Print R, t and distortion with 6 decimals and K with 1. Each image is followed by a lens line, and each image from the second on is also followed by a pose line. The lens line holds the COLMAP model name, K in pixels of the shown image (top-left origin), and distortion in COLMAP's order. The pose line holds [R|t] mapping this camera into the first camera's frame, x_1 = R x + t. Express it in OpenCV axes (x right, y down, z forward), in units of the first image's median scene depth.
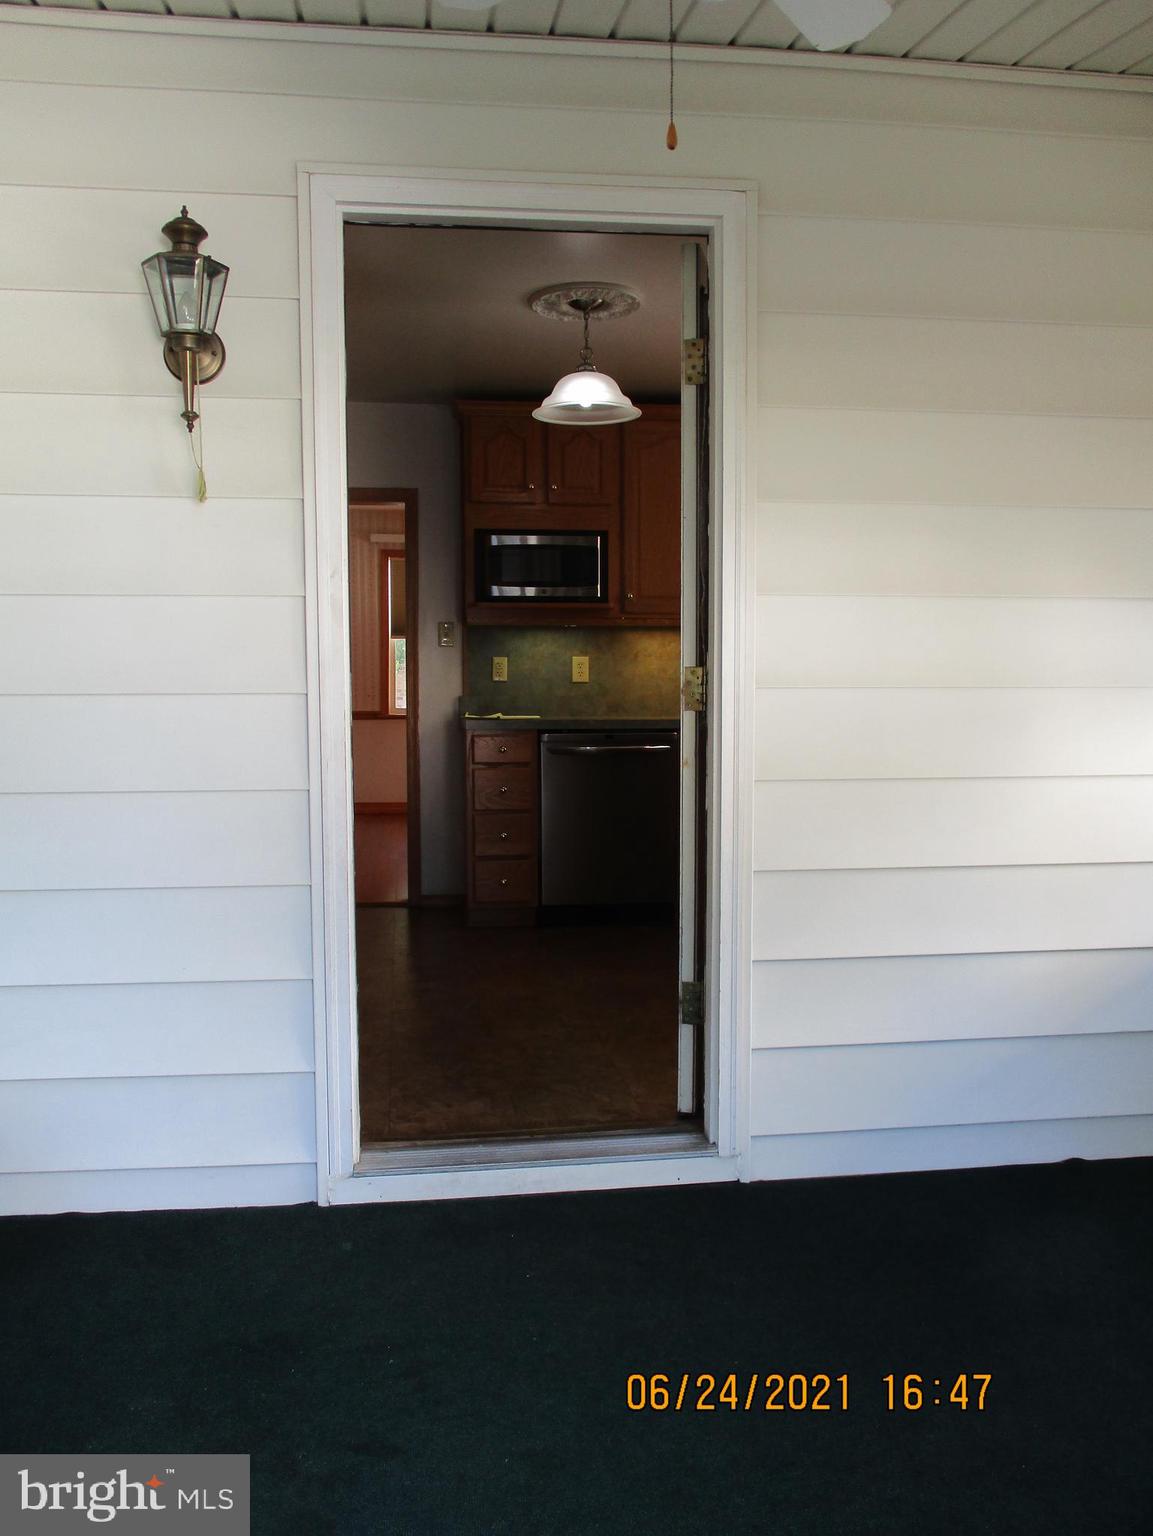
lens RADIAL K [[1295.4, 0, 575.0], [0, 1295.4, 781.2], [0, 0, 1]] dist [-0.000351, -0.017847]
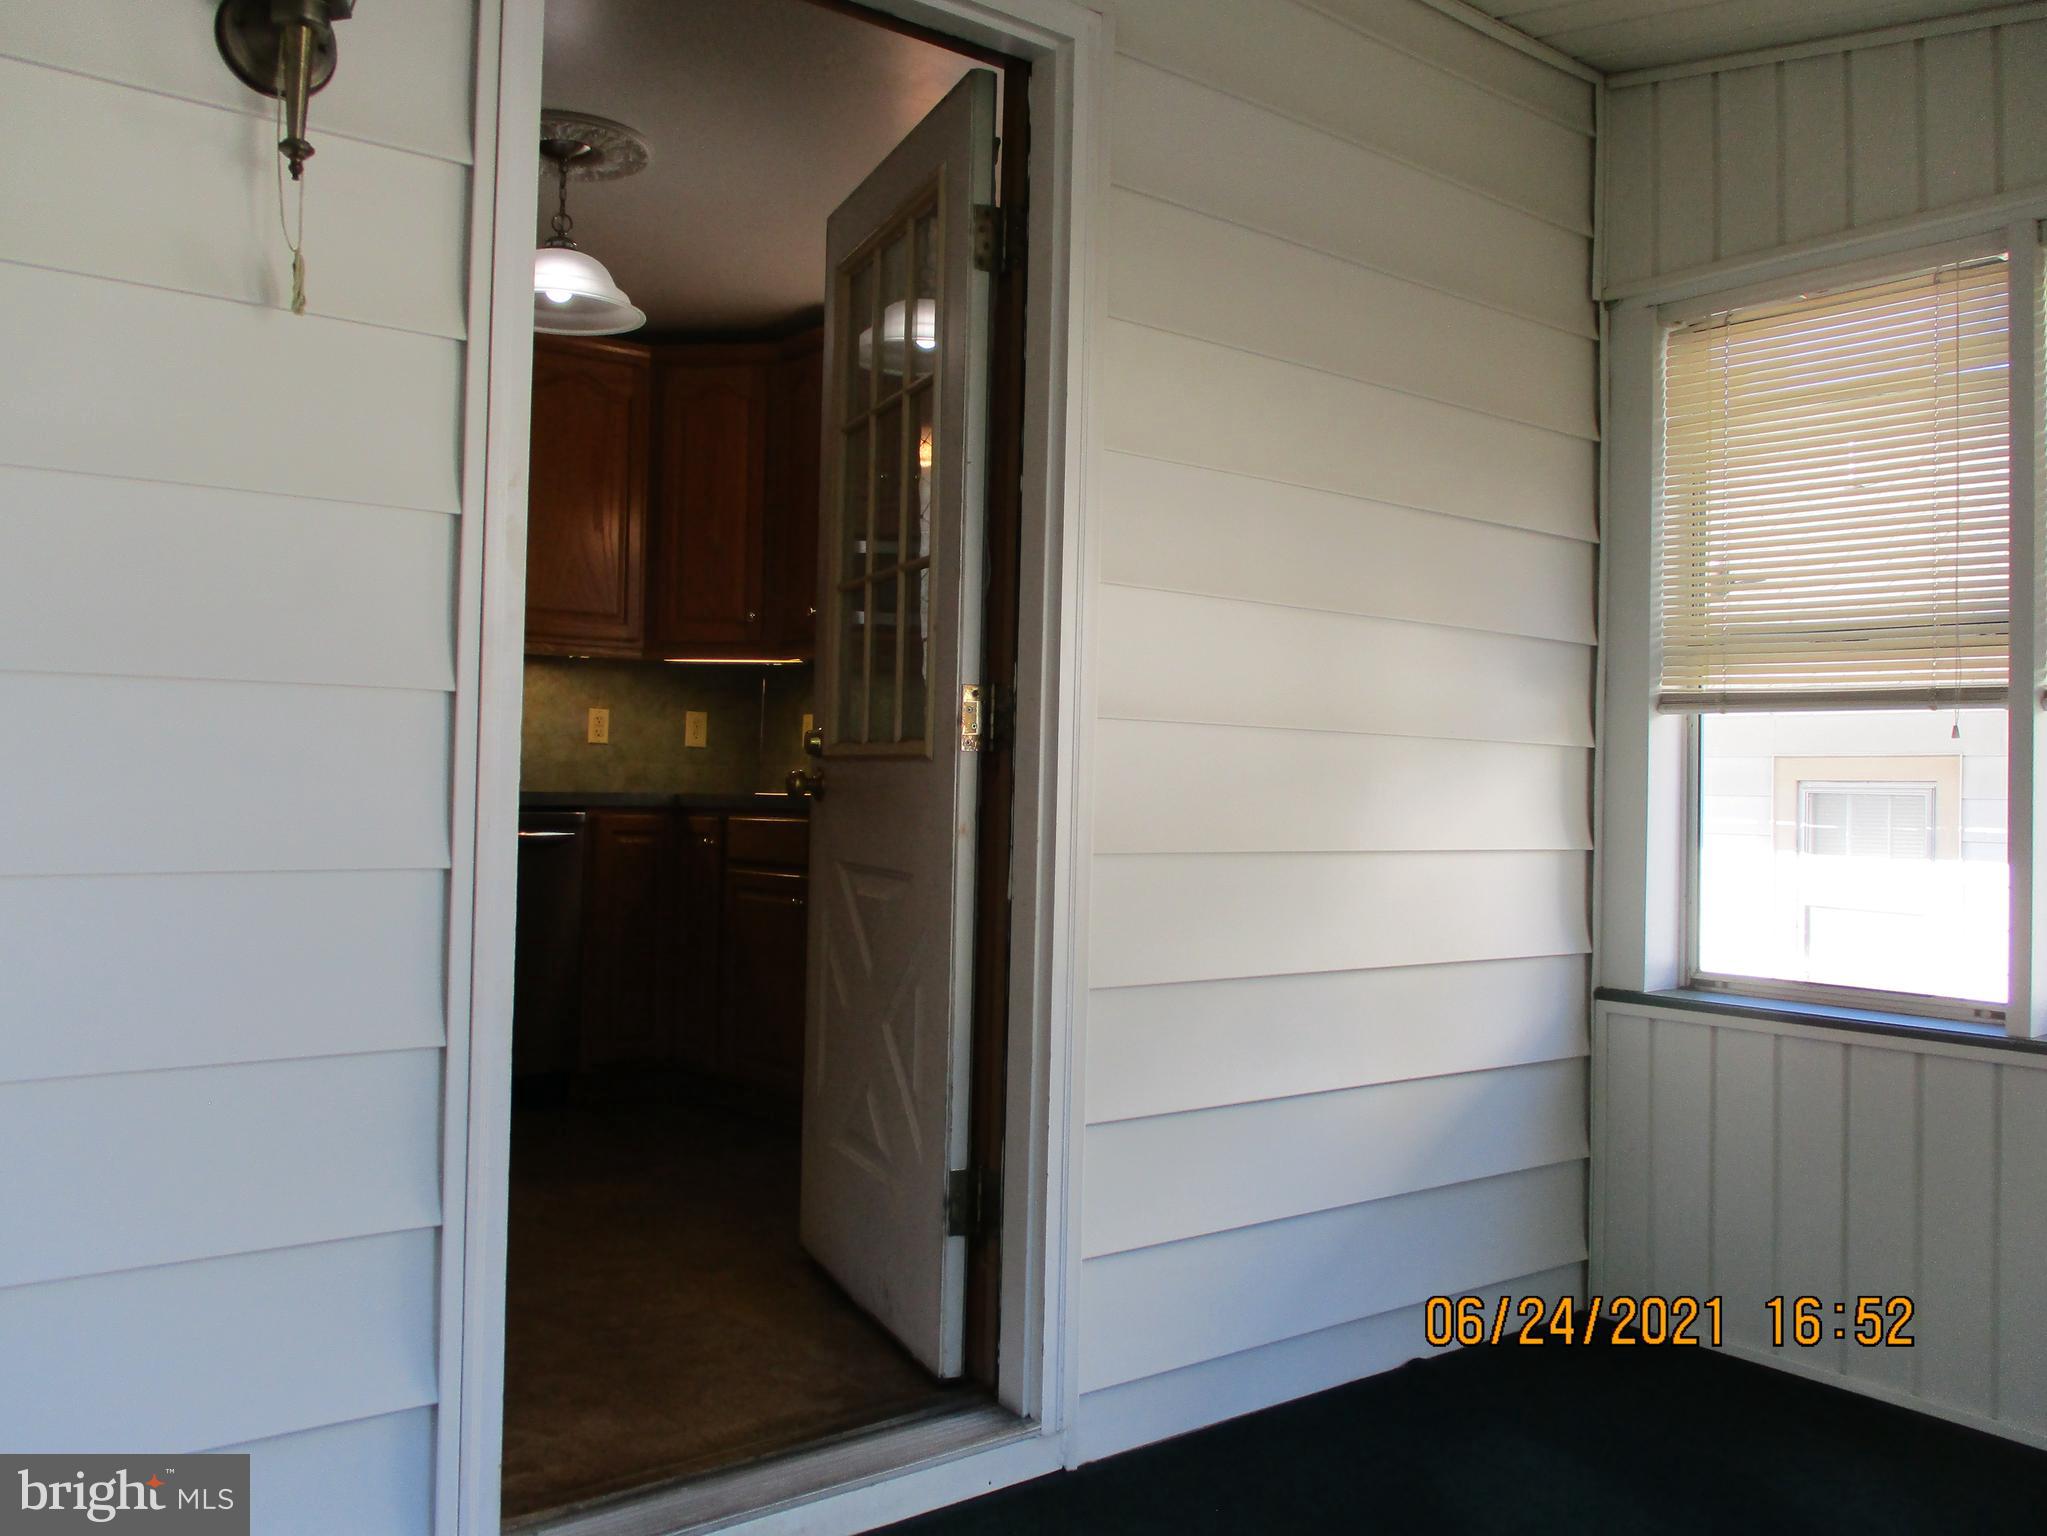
lens RADIAL K [[1726.3, 0, 1040.2], [0, 1726.3, 761.9], [0, 0, 1]] dist [-0.000351, -0.017847]
pose [[0.852460, 0.027715, 0.522057, -0.180945], [0.017001, 0.996596, -0.080669, 0.011772], [-0.522515, 0.077643, 0.849087, 0.123719]]
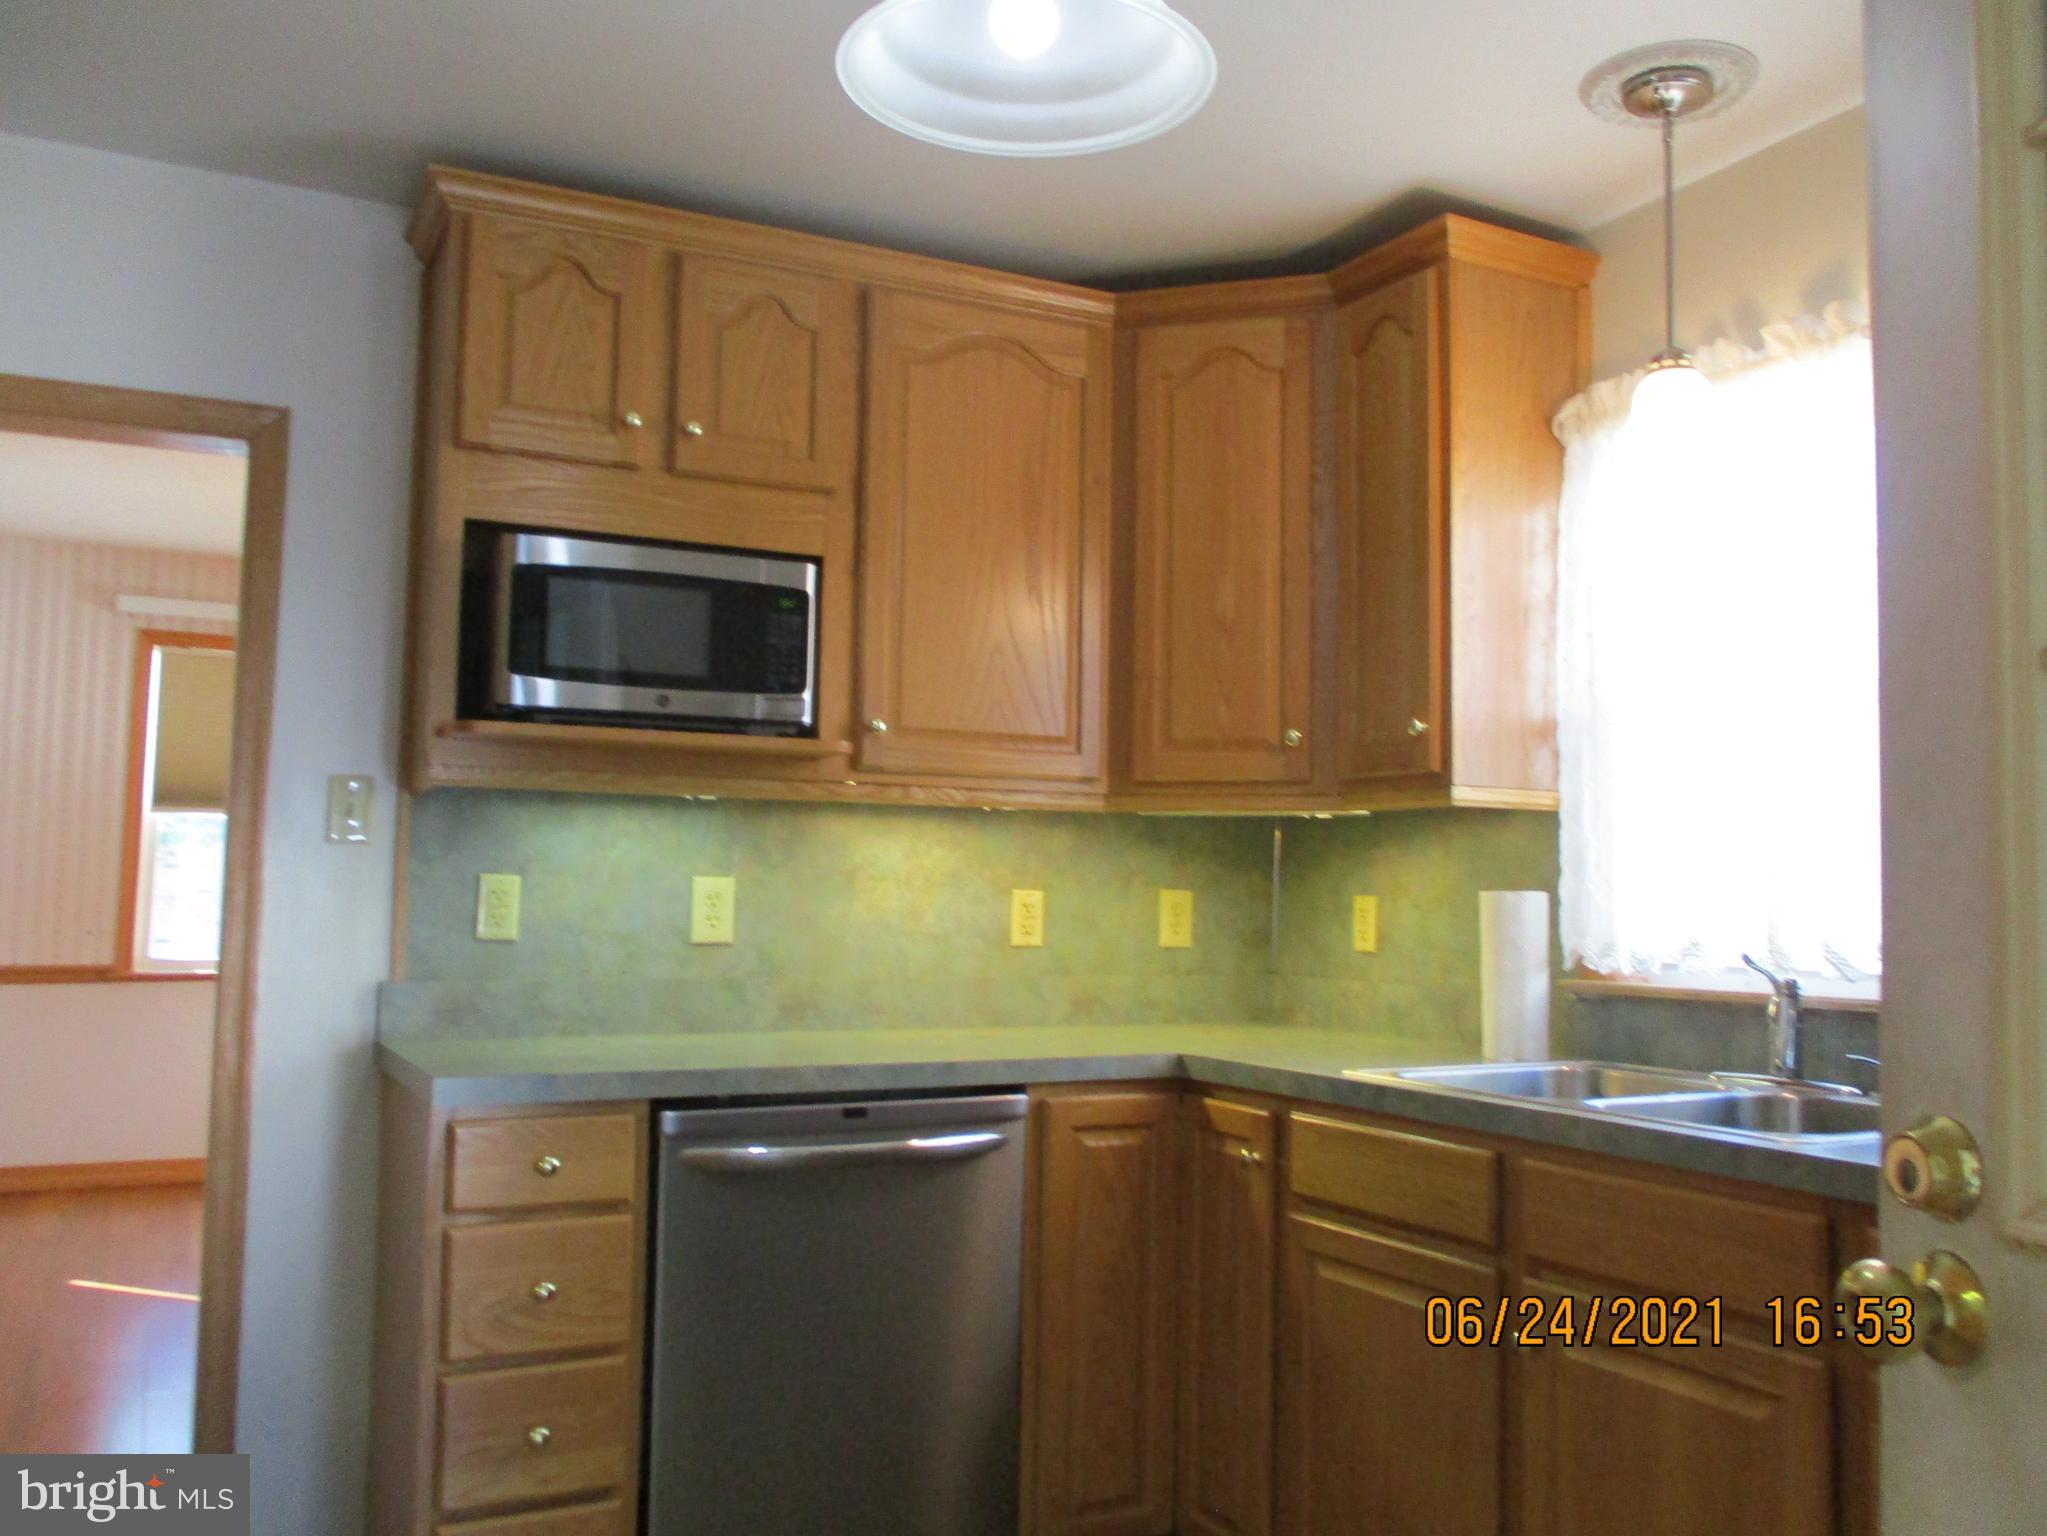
lens RADIAL K [[1726.3, 0, 1026.8], [0, 1726.3, 751.4], [0, 0, 1]] dist [-0.000351, -0.017847]
pose [[0.941679, 0.044951, 0.333495, -0.087620], [0.006809, 0.988290, -0.152436, -0.057760], [-0.336442, 0.145817, 0.930346, 0.516144]]
